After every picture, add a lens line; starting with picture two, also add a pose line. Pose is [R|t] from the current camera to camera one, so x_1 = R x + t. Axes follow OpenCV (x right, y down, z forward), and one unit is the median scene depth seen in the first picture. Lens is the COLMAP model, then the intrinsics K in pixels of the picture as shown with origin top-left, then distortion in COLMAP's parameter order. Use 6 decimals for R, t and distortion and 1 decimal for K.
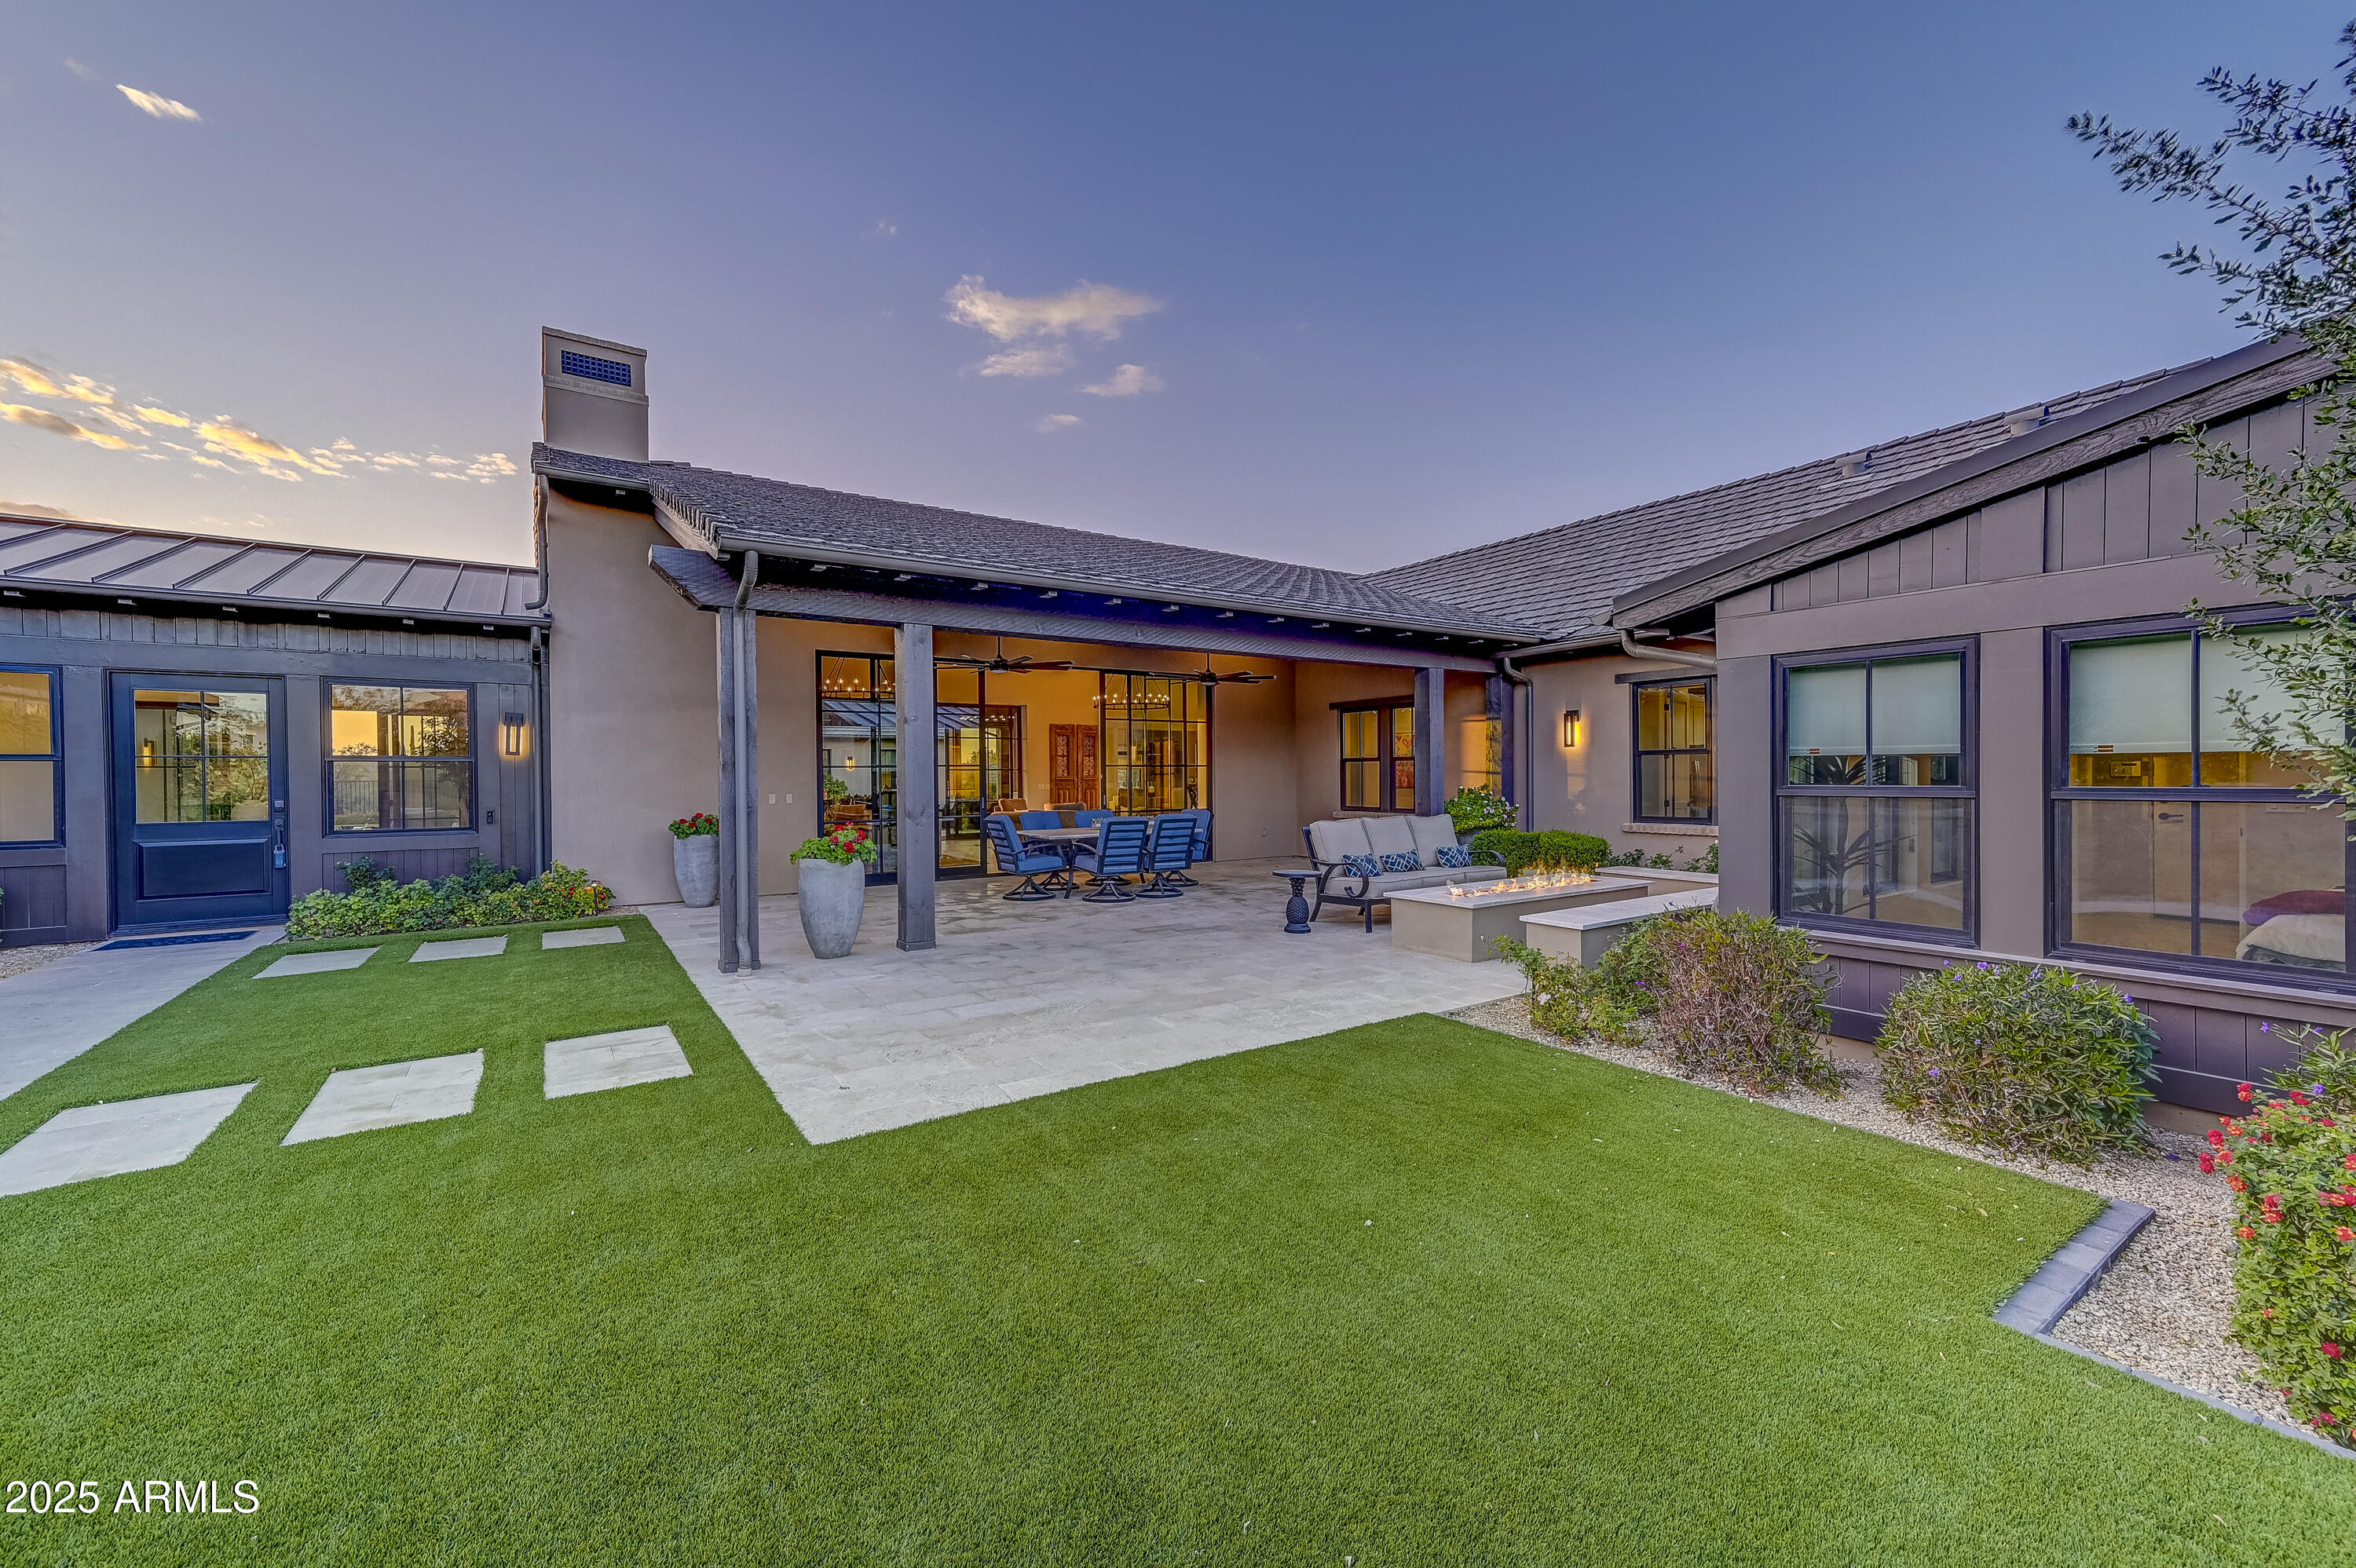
lens RADIAL K [[917.1, 0, 1178.0], [0, 917.1, 784.0], [0, 0, 1]] dist [0.018473, 0.000733]
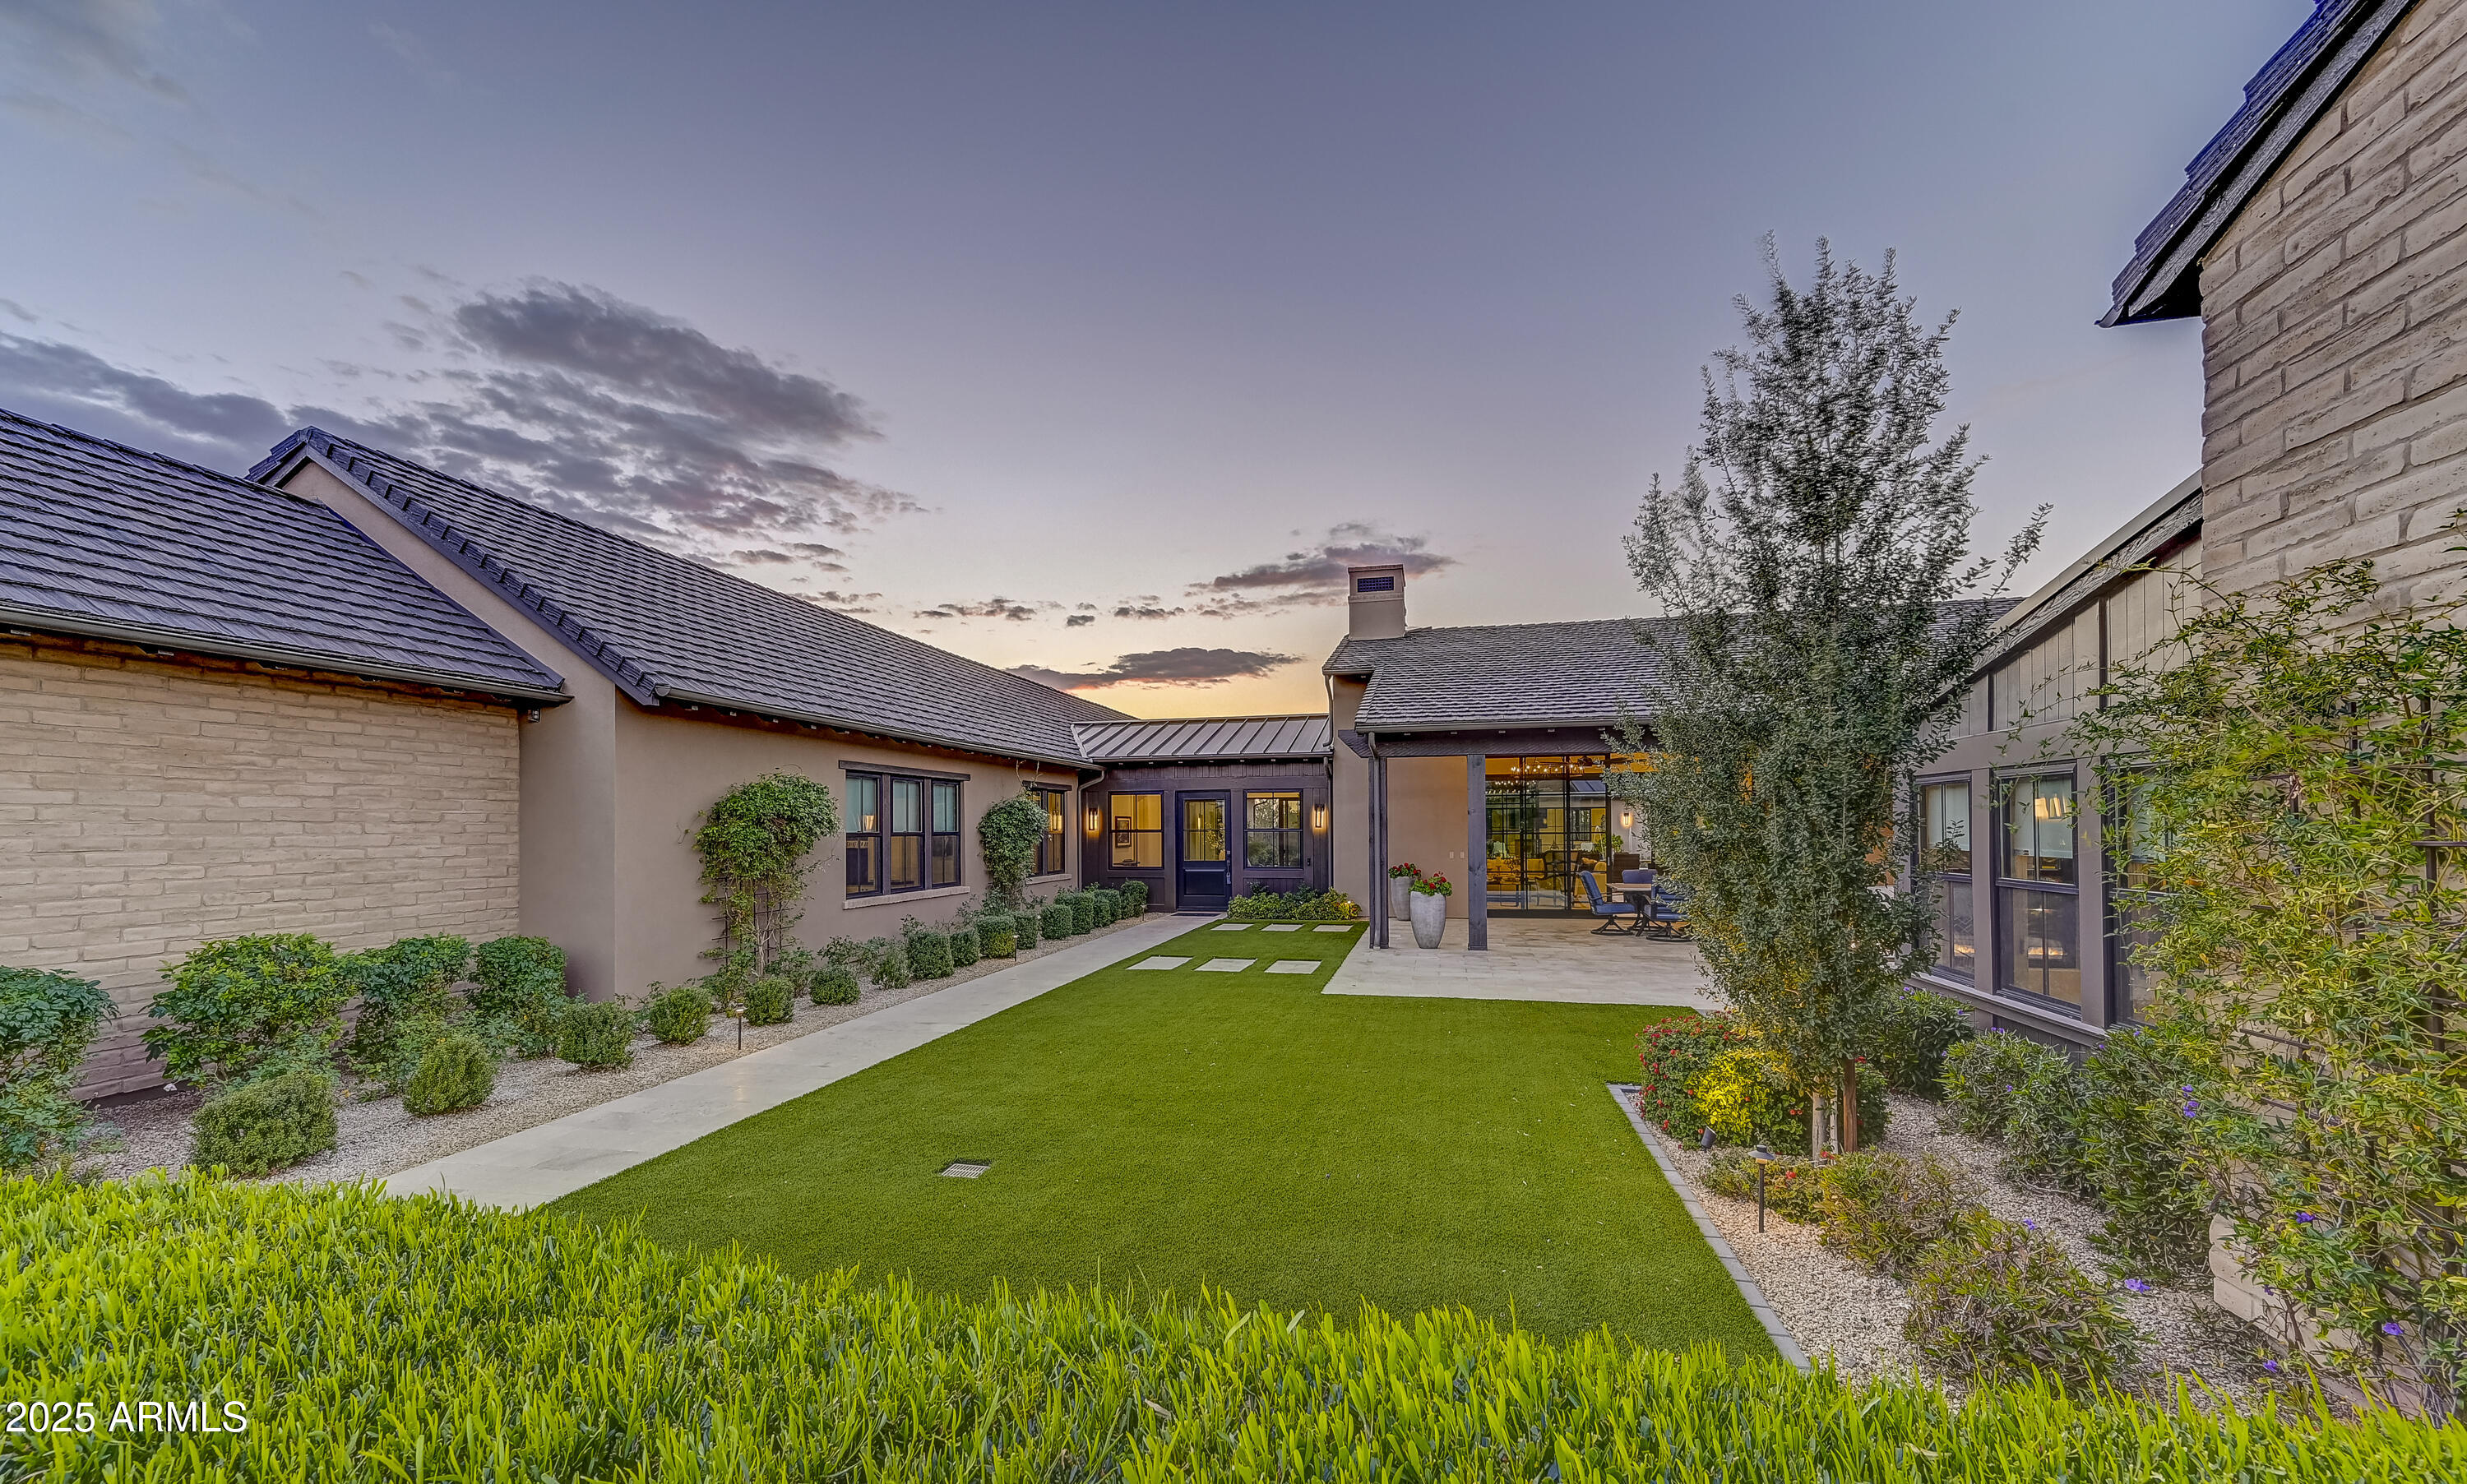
lens RADIAL K [[965.0, 0, 1234.4], [0, 965.0, 818.9], [0, 0, 1]] dist [0.028166, 0.000084]
pose [[0.681662, -0.003288, -0.731660, 0.559357], [-0.006184, 0.999928, -0.010256, -0.028755], [0.731642, 0.011516, 0.681592, -0.408233]]
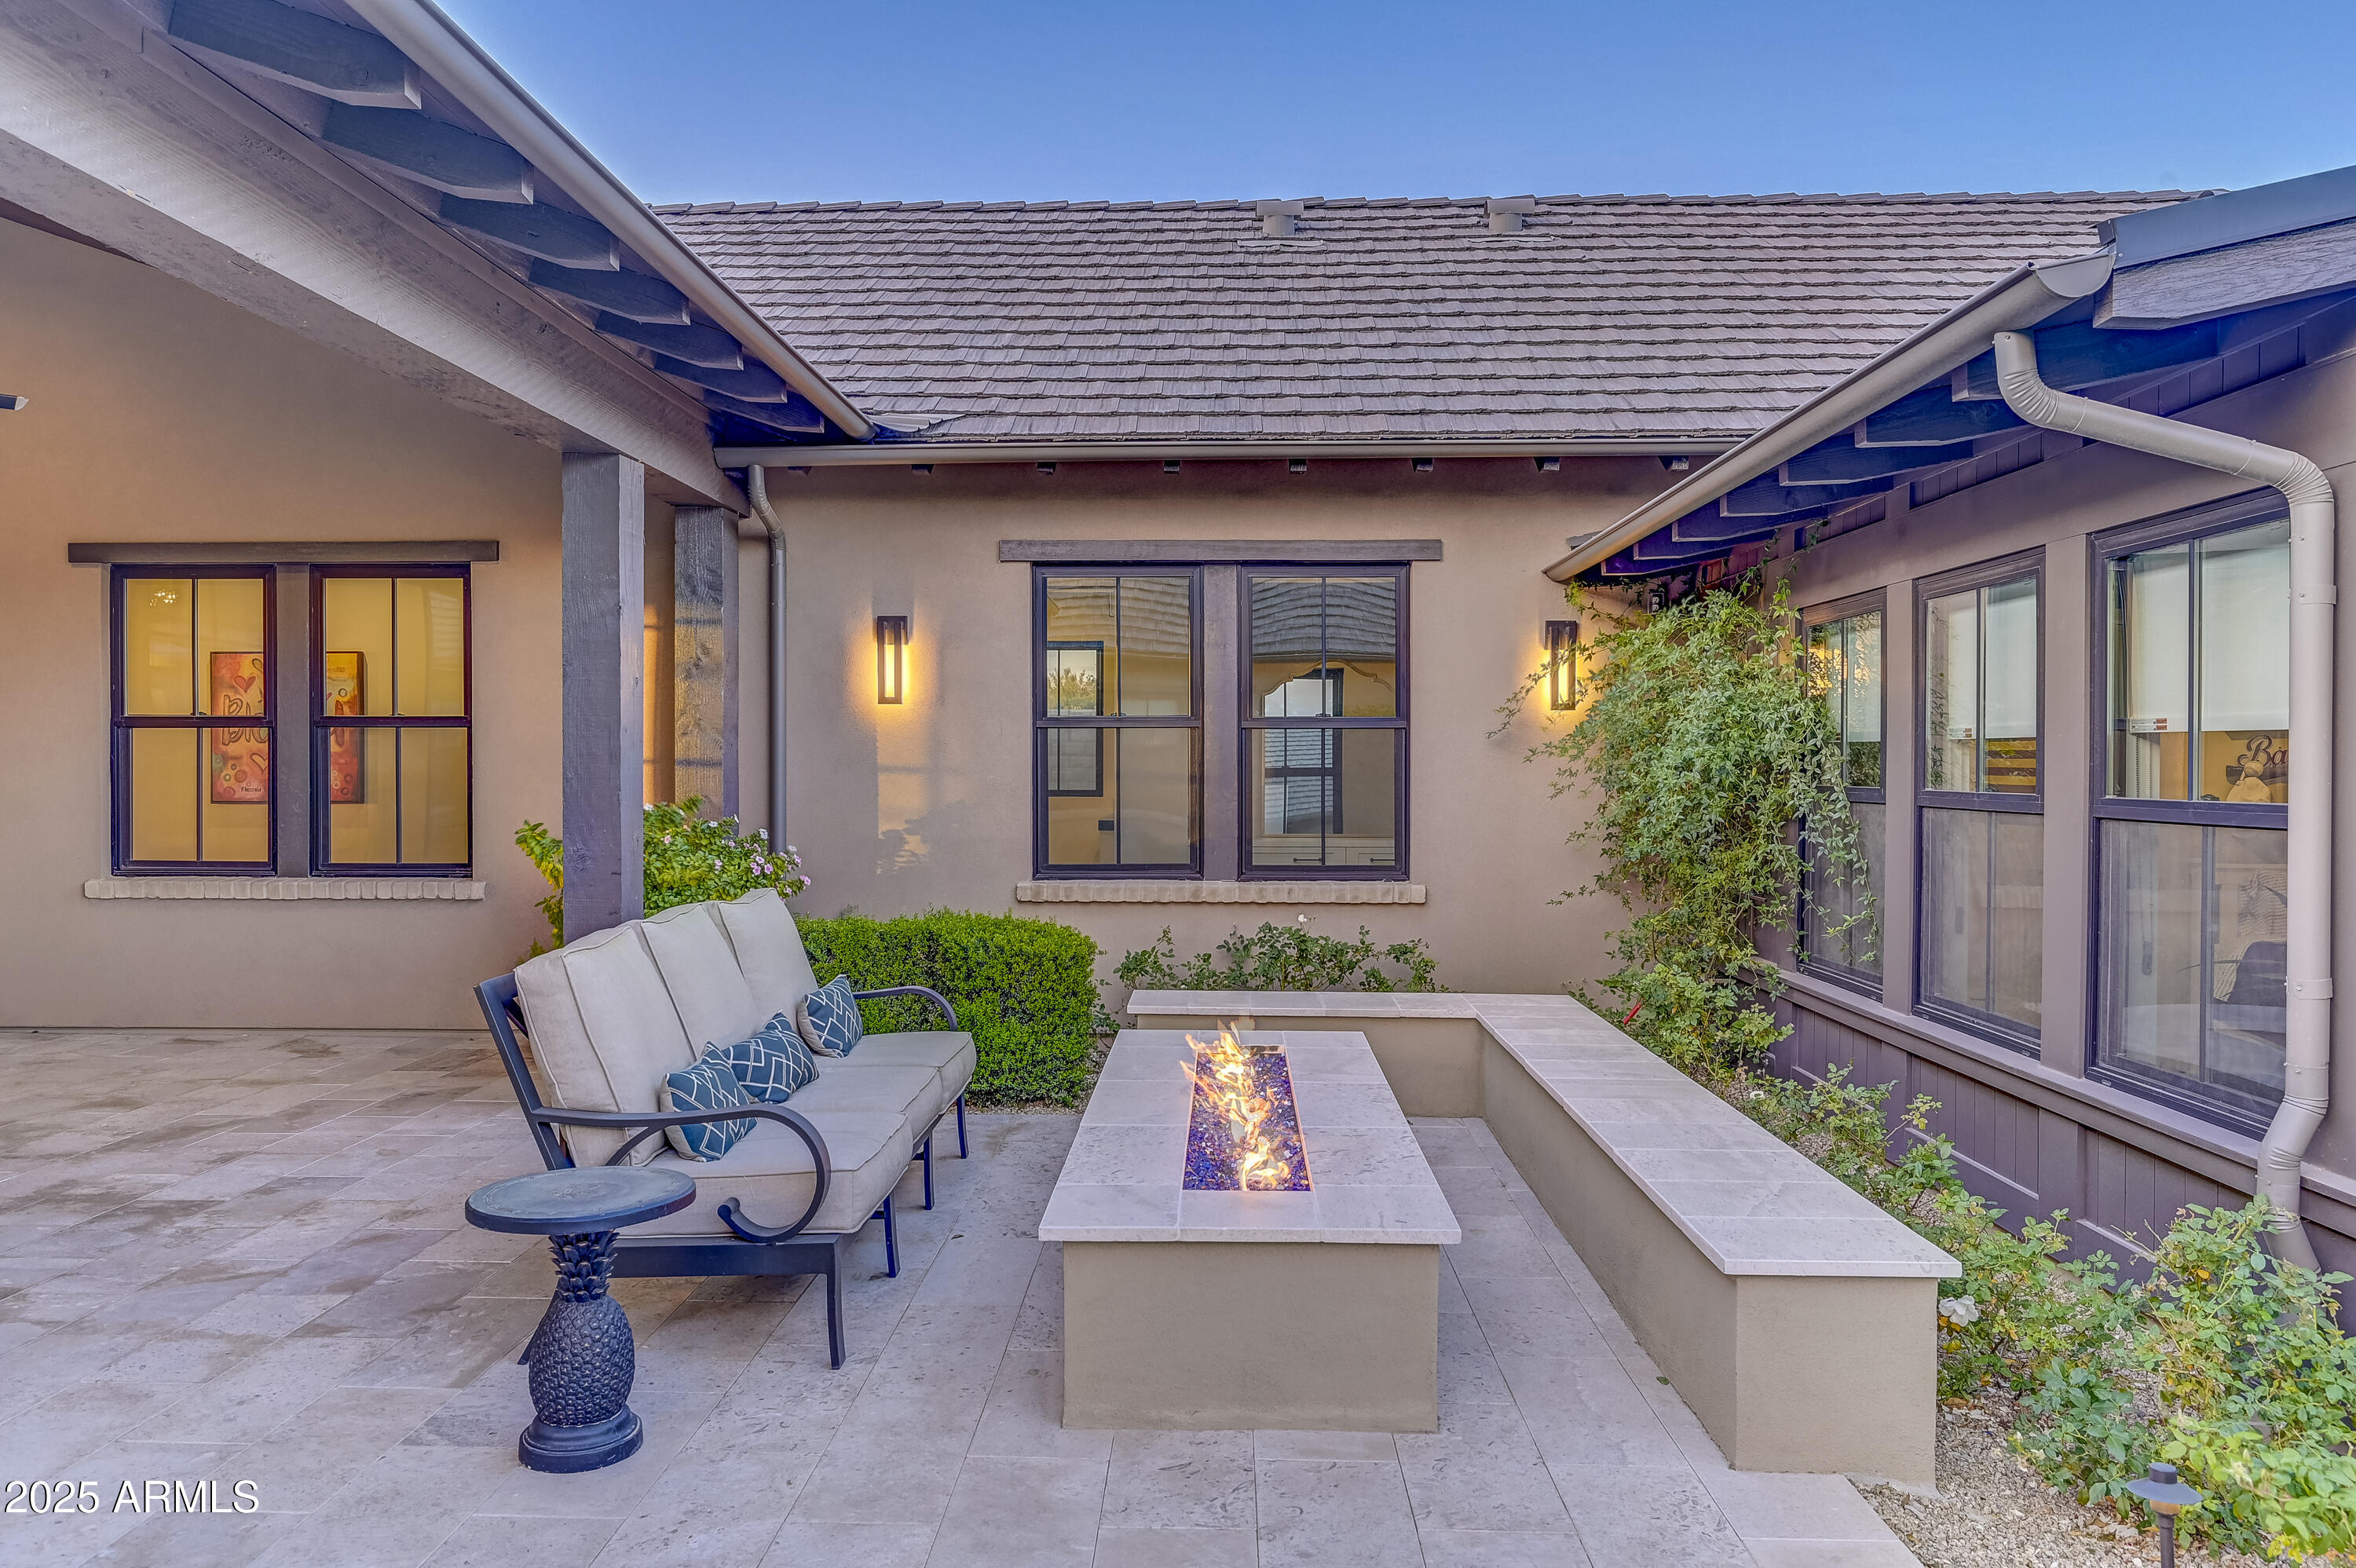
lens RADIAL K [[1580.5, 0, 1178.0], [0, 1580.5, 784.0], [0, 0, 1]] dist [0.000808, 0.000272]
pose [[0.588402, 0.001669, 0.808567, -0.087543], [0.000377, 0.999997, -0.002338, -0.002981], [-0.808569, 0.001680, 0.588399, 0.566807]]
